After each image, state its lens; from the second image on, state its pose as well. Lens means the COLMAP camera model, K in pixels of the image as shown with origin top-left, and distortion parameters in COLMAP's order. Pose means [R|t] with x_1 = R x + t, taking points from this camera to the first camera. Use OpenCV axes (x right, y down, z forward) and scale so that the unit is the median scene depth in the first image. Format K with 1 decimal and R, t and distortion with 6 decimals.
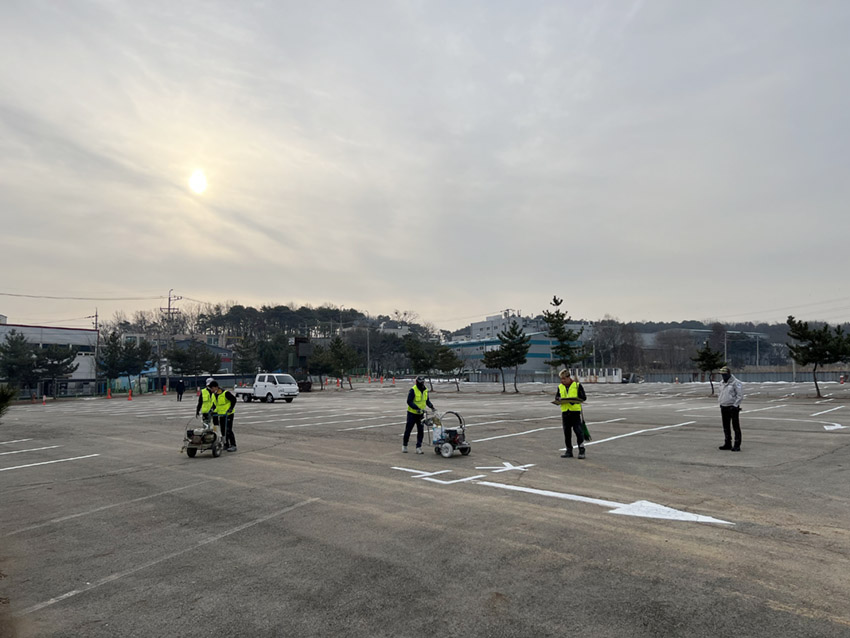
lens RADIAL K [[664.5, 0, 423.5], [0, 664.5, 319.9], [0, 0, 1]] dist [0.043114, -0.016716]
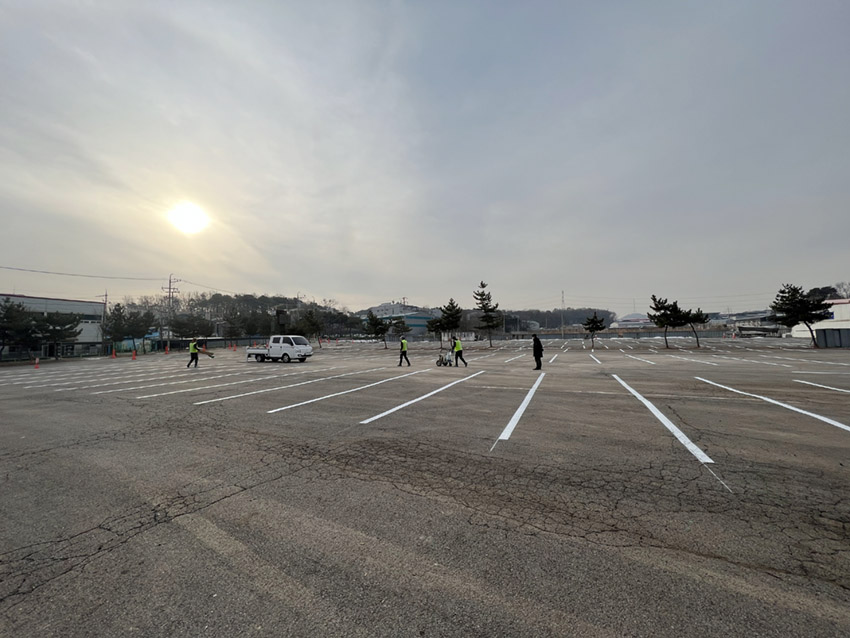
lens RADIAL K [[346.7, 0, 422.2], [0, 346.7, 315.4], [0, 0, 1]] dist [0.003451, 0.001264]
pose [[0.962690, 0.008860, 0.270462, -0.091979], [-0.014057, 0.999752, 0.017284, 0.019216], [-0.270242, -0.020441, 0.962575, 0.218429]]
